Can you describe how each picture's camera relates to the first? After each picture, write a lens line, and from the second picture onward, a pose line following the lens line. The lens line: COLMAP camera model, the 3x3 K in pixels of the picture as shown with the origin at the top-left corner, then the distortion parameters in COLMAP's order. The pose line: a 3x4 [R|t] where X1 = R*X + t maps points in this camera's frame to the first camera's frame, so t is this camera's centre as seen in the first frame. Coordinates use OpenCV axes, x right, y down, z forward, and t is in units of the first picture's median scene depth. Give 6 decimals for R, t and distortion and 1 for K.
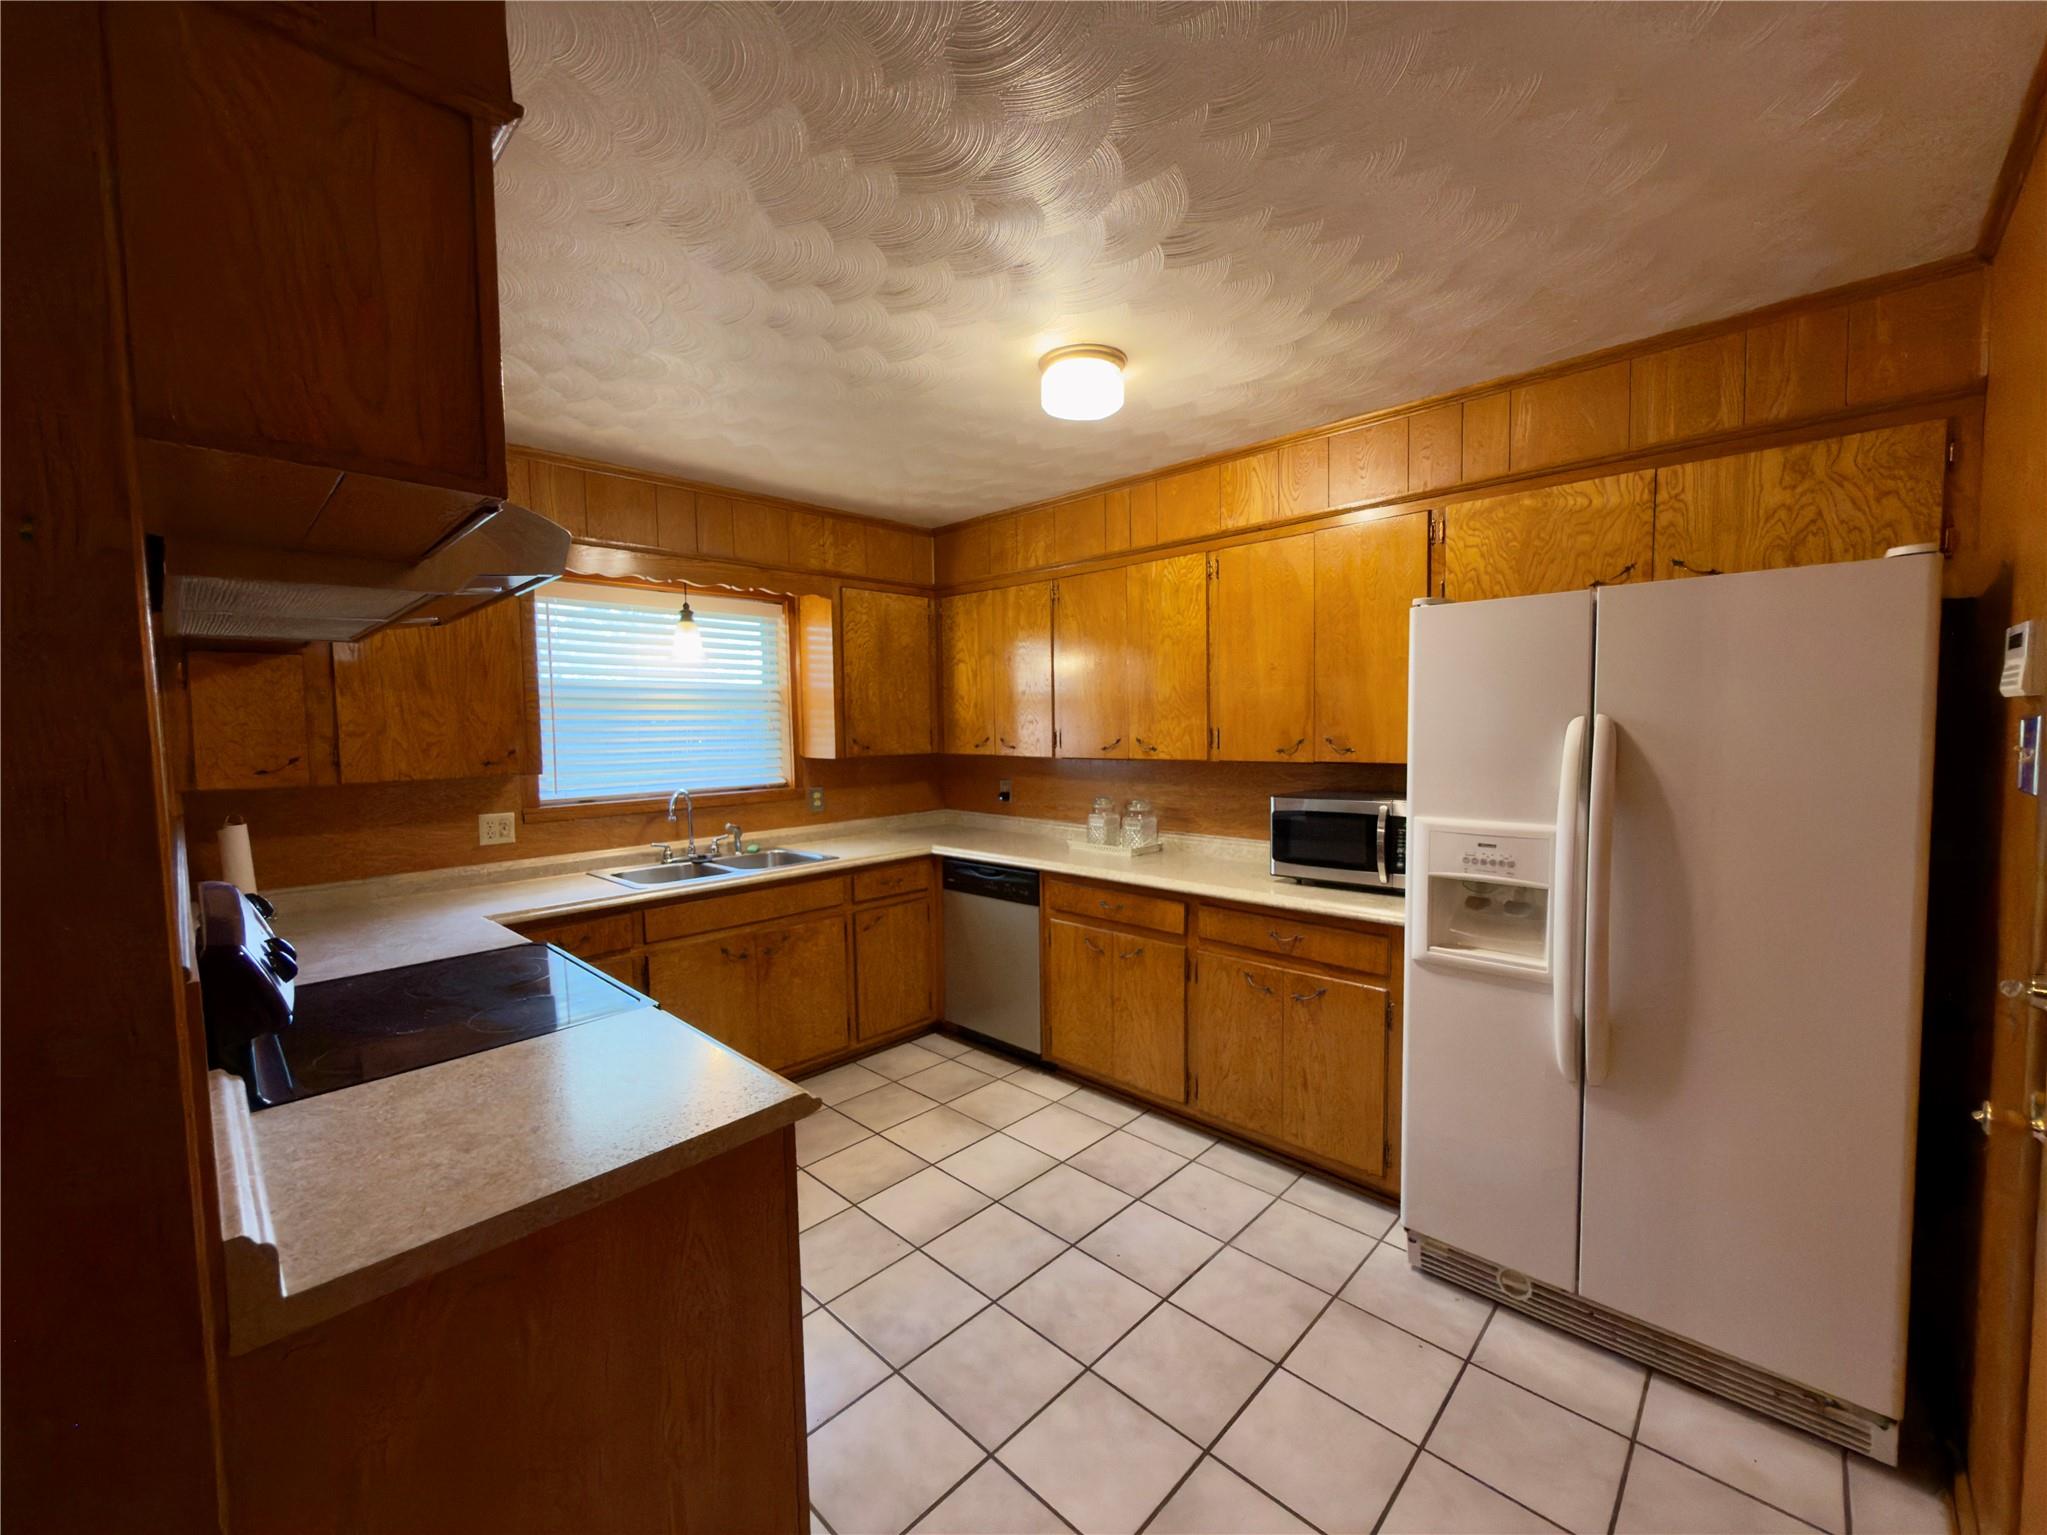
lens RADIAL K [[827.2, 0, 1034.4], [0, 827.2, 766.7], [0, 0, 1]] dist [-0.001475, 0.000027]
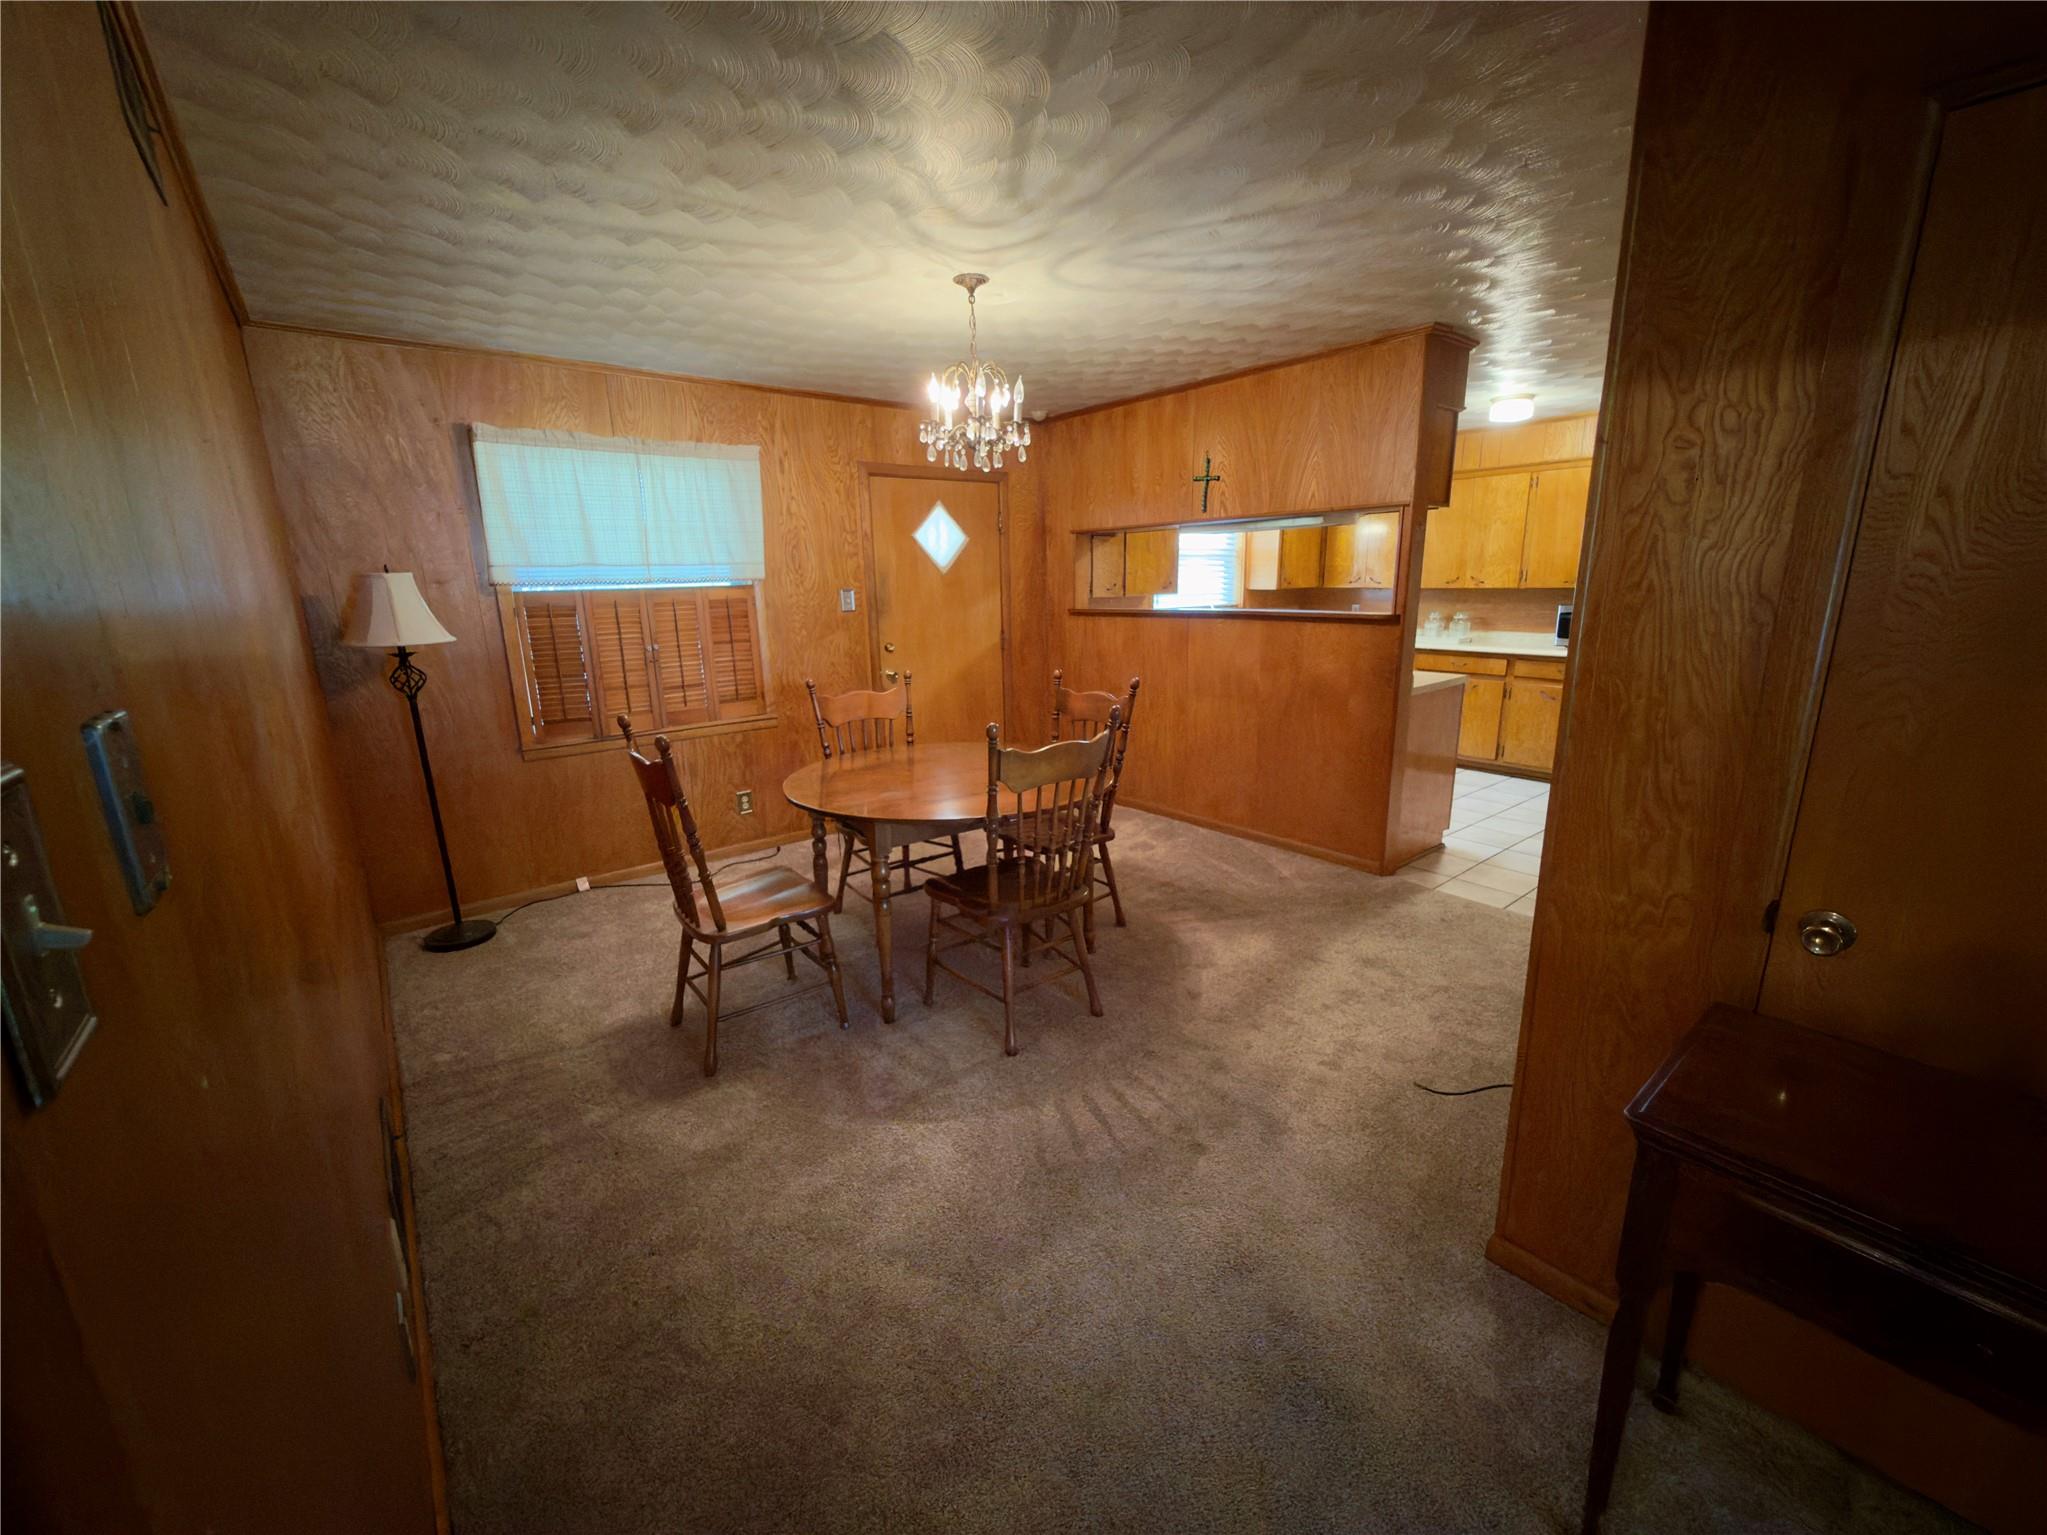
lens RADIAL K [[827.2, 0, 1024.5], [0, 827.2, 770.9], [0, 0, 1]] dist [-0.001475, 0.000027]
pose [[0.991284, 0.027890, -0.128754, -0.643703], [-0.004917, 0.984485, 0.175399, 0.077209], [0.131649, -0.173237, 0.976042, -1.044963]]
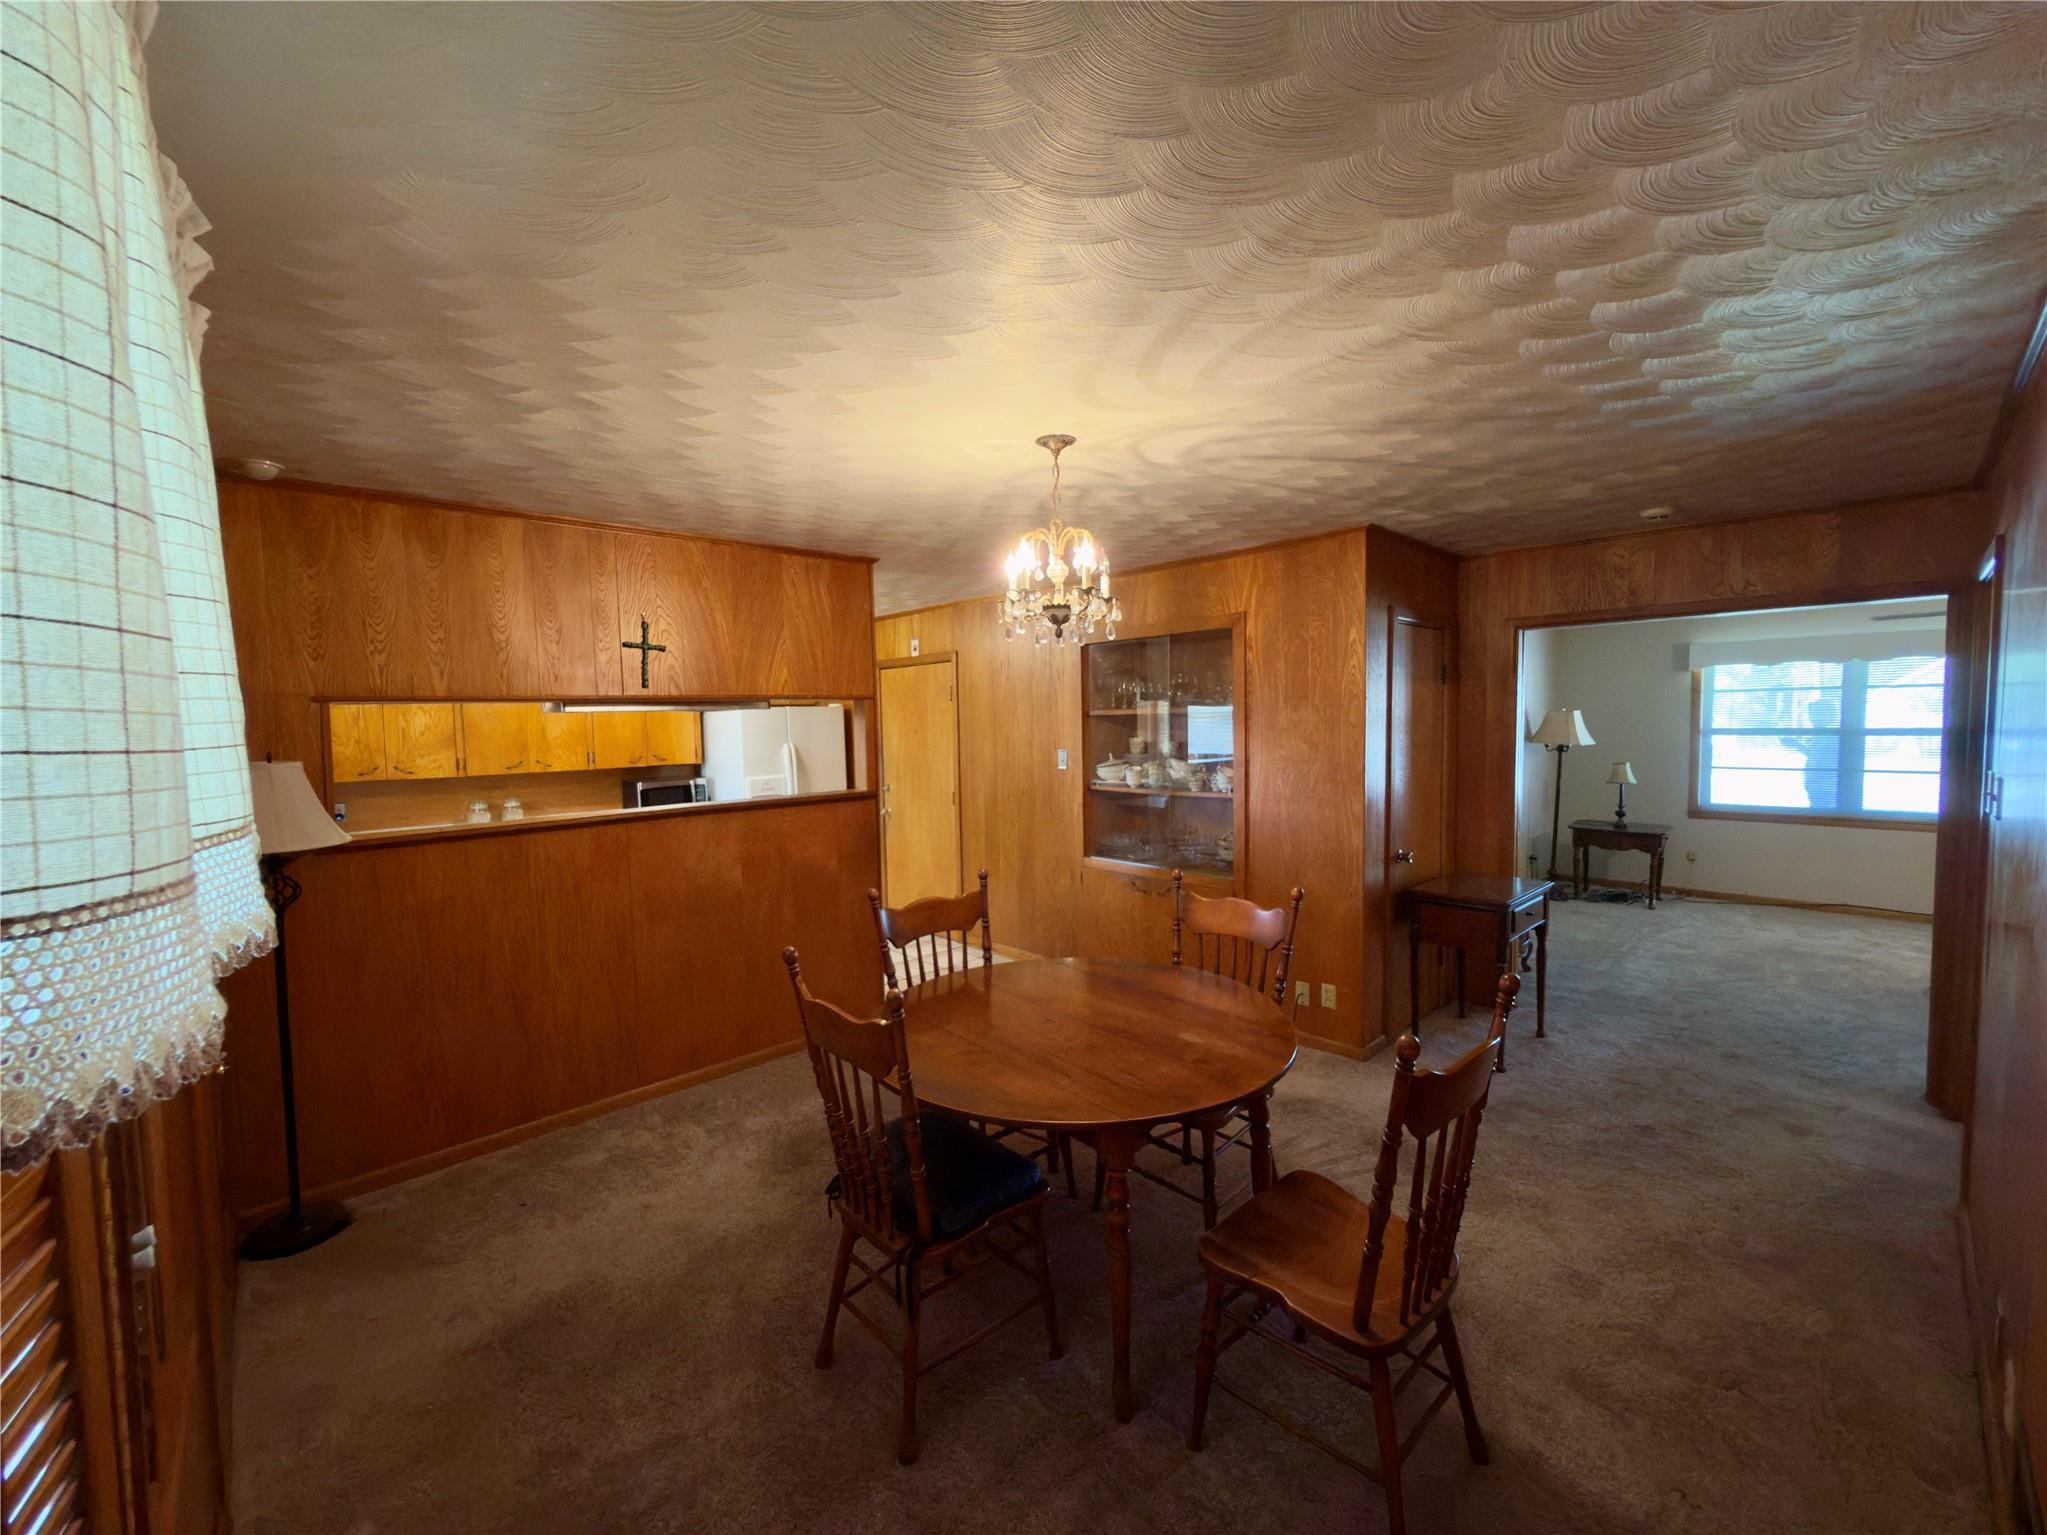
lens RADIAL K [[827.2, 0, 1028.6], [0, 827.2, 770.0], [0, 0, 1]] dist [-0.001475, 0.000027]
pose [[0.067407, -0.044878, 0.996716, -1.585712], [0.070841, 0.996682, 0.040086, -0.011219], [-0.995207, 0.067906, 0.070363, -0.129032]]
